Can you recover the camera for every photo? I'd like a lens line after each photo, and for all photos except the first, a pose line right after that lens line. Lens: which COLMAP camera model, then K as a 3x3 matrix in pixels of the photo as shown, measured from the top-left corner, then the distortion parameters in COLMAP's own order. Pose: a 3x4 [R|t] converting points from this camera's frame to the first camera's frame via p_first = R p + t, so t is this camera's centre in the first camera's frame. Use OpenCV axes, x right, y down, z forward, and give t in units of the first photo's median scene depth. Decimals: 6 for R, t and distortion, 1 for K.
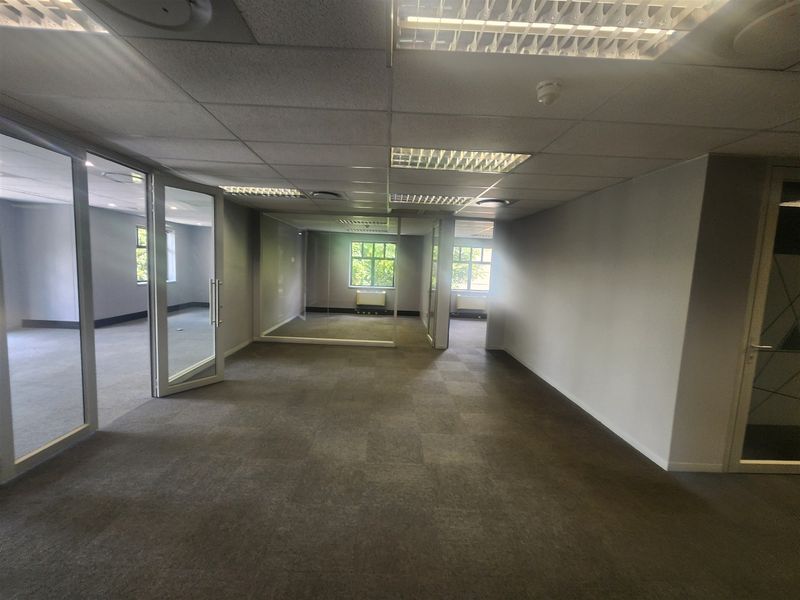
lens RADIAL K [[327.8, 0, 397.7], [0, 327.8, 294.7], [0, 0, 1]] dist [-0.002331, -0.000288]
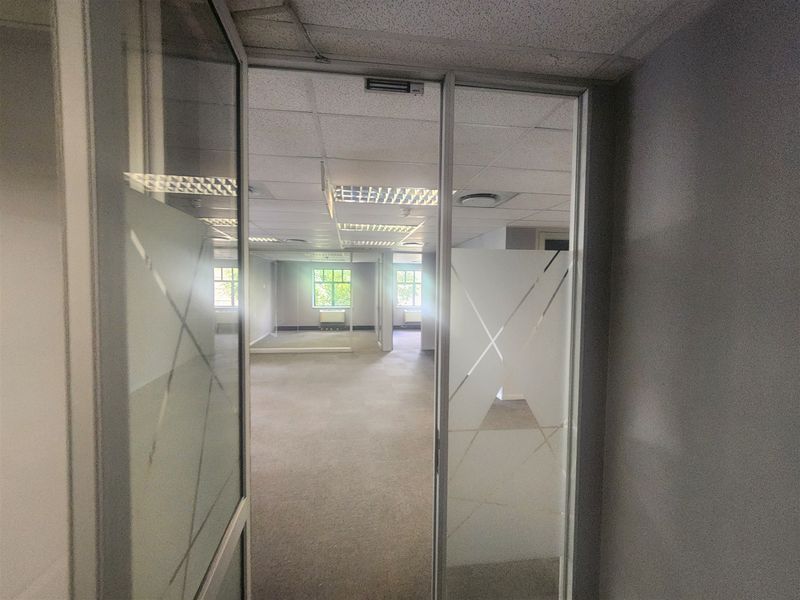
lens RADIAL K [[327.8, 0, 400.1], [0, 327.8, 303.3], [0, 0, 1]] dist [-0.002331, -0.000288]
pose [[0.992002, -0.040592, 0.119515, 0.024253], [0.044602, 0.998522, -0.031071, 0.012779], [-0.118077, 0.036154, 0.992346, -0.221660]]
